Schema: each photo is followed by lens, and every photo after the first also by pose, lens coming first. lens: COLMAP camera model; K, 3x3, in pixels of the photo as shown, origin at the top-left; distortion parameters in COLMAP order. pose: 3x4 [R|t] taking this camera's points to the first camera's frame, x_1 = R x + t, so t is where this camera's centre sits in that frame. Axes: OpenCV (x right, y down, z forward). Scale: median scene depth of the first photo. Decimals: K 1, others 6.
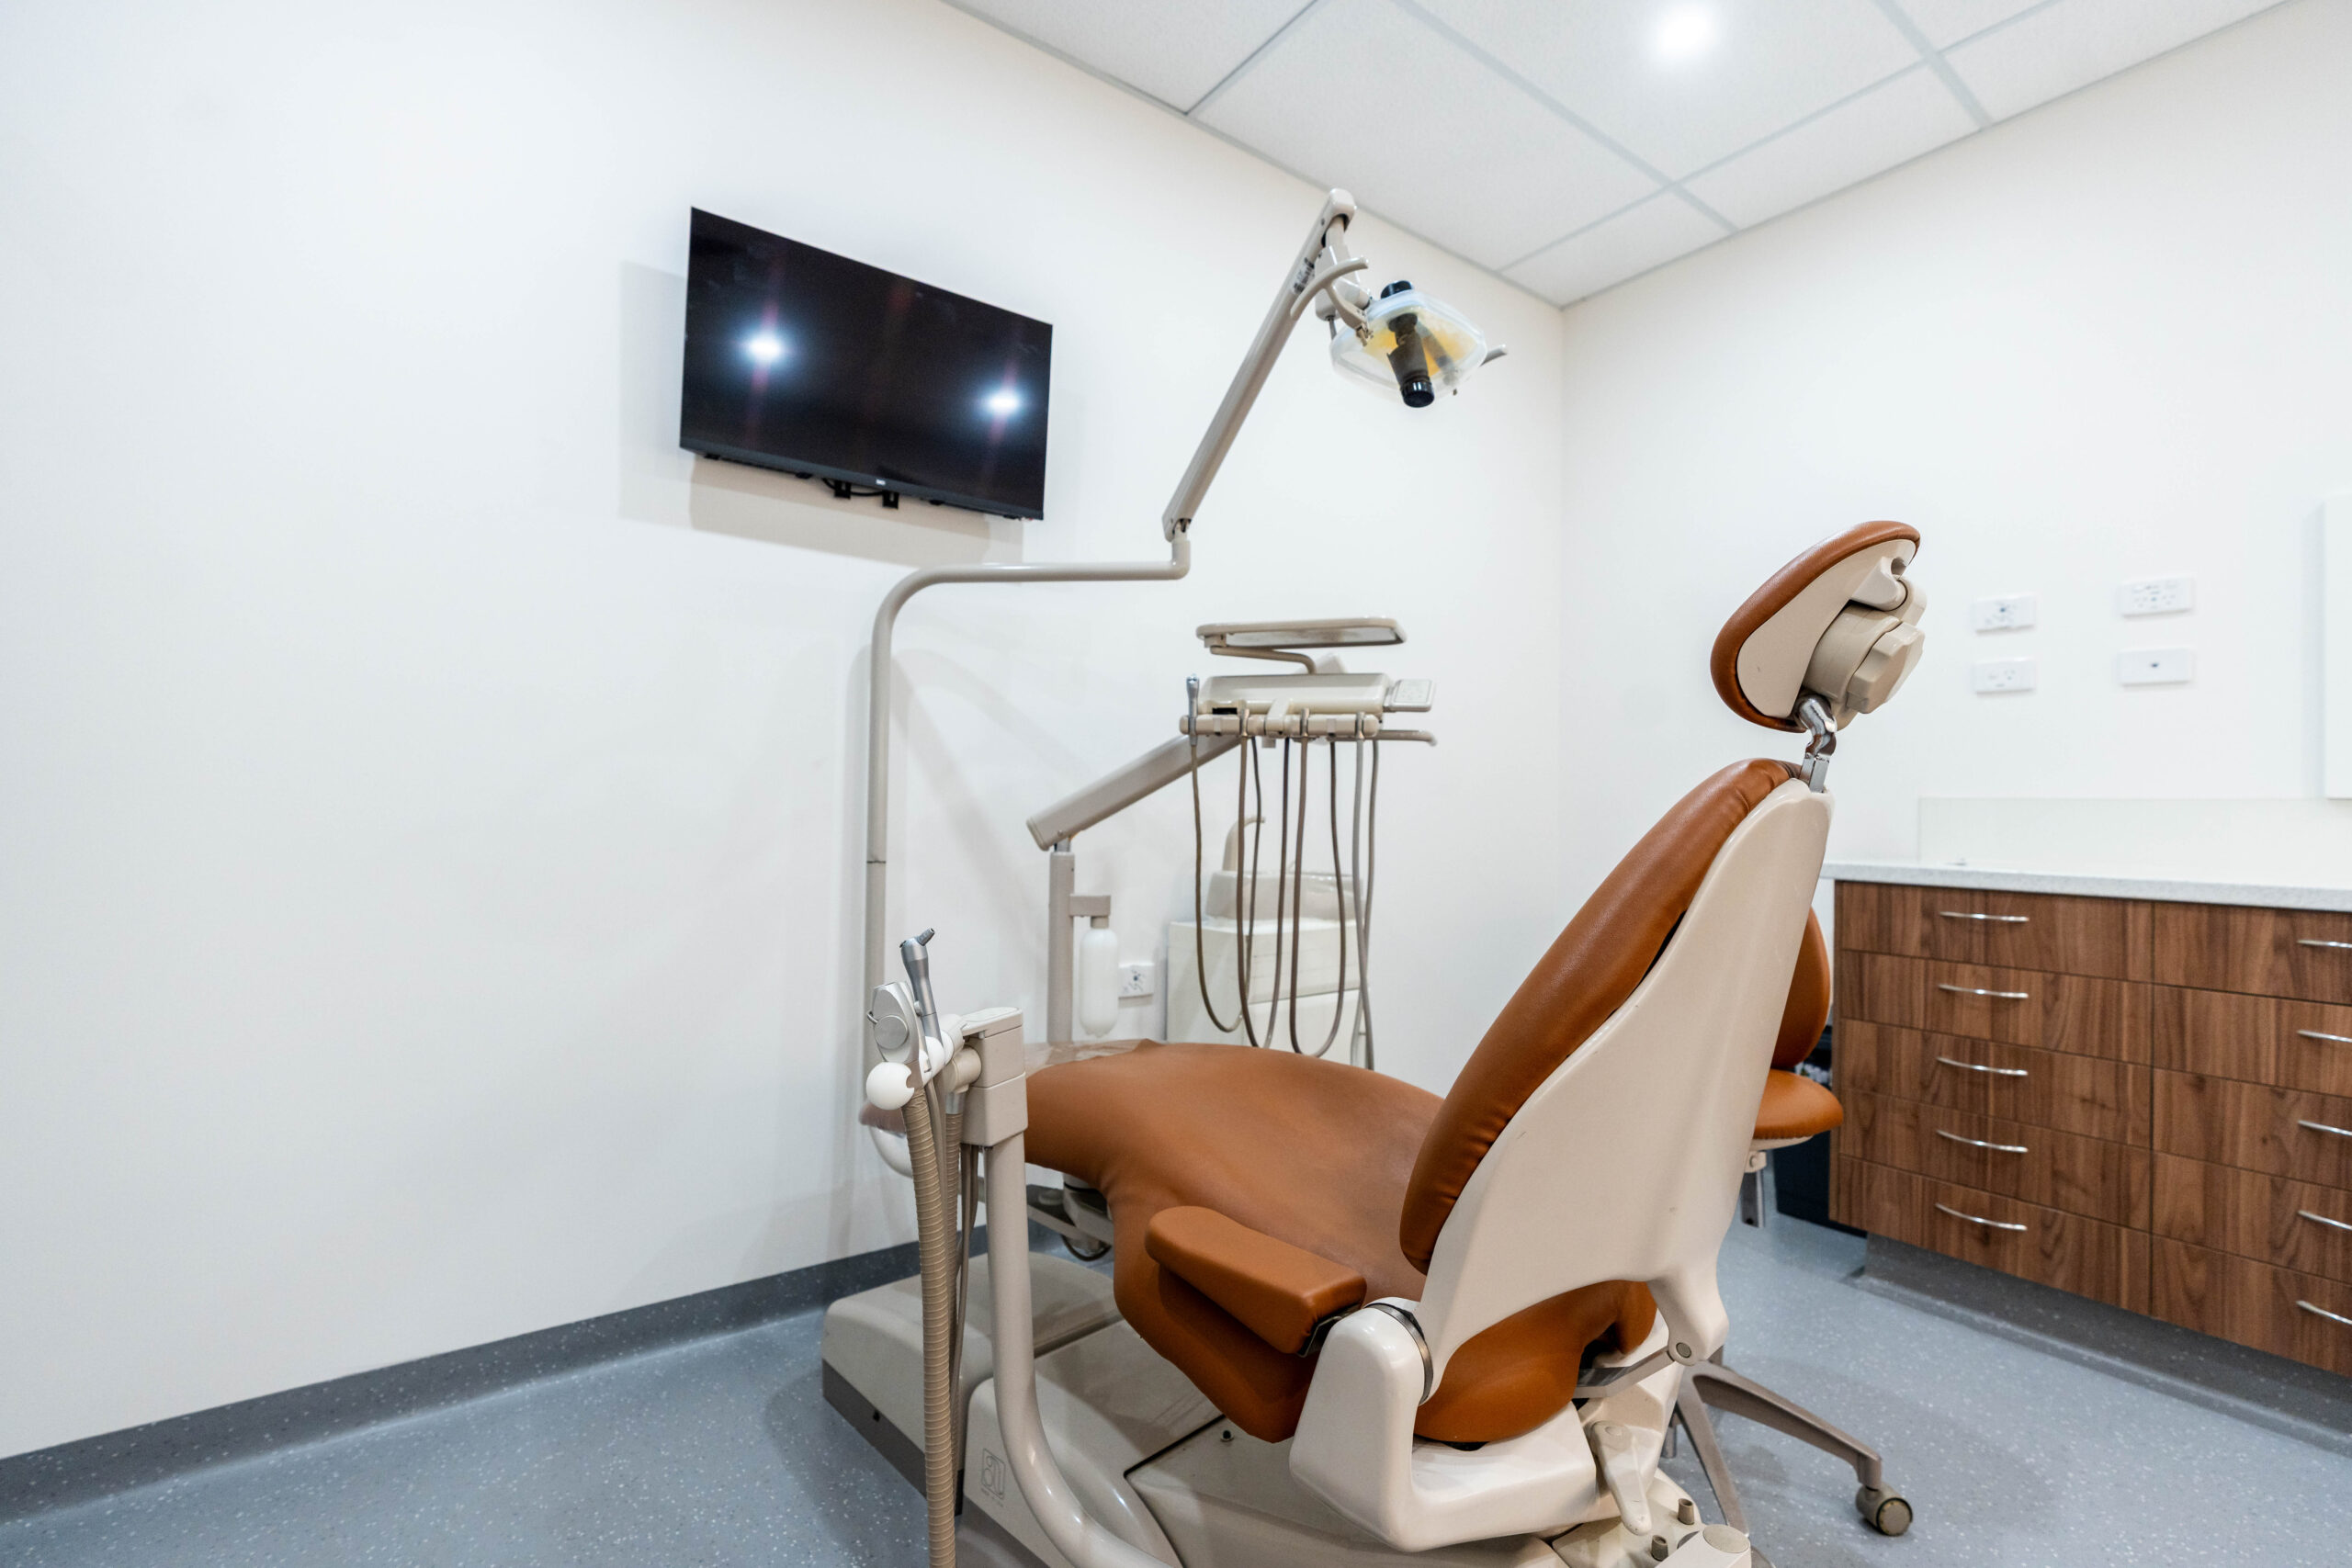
lens RADIAL K [[1045.9, 0, 1176.0], [0, 1045.9, 784.0], [0, 0, 1]] dist [-0.002136, 0.001447]
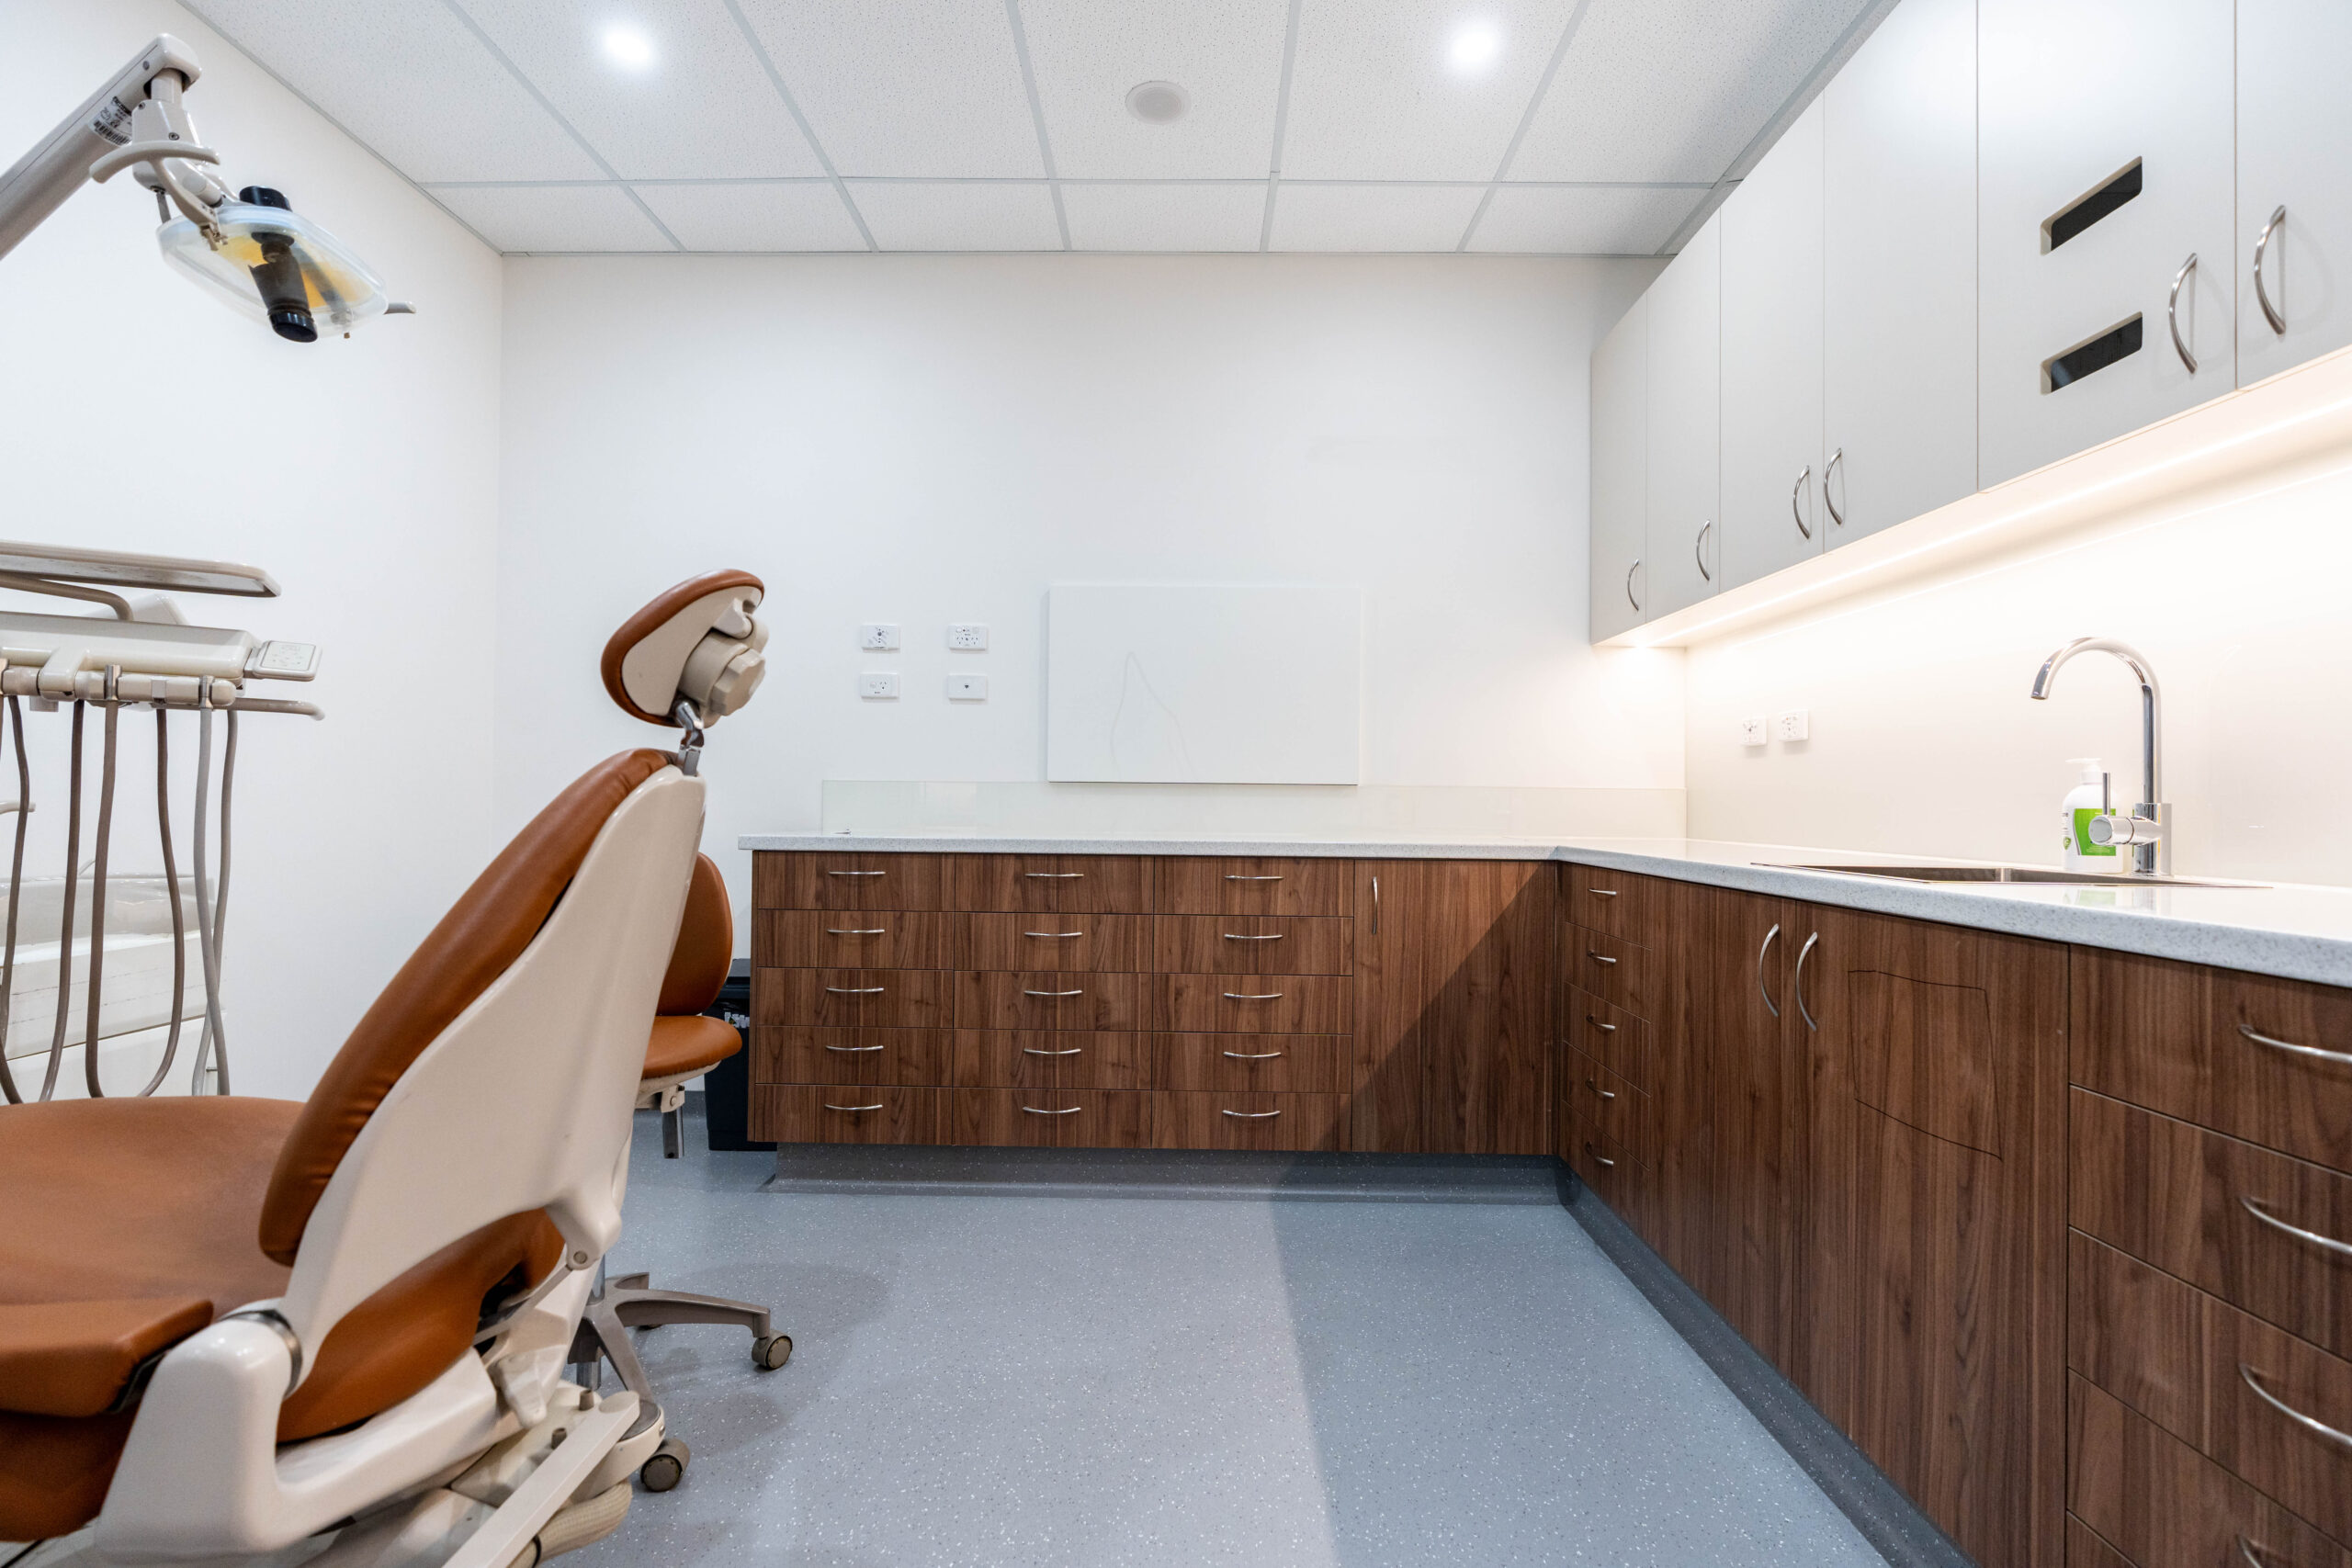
lens RADIAL K [[1047.5, 0, 1189.4], [0, 1047.5, 789.2], [0, 0, 1]] dist [-0.015017, 0.003962]
pose [[0.598318, -0.003907, 0.801249, -0.017199], [-0.014226, 0.999779, 0.015498, -0.002455], [-0.801133, -0.020671, 0.598130, -0.120557]]
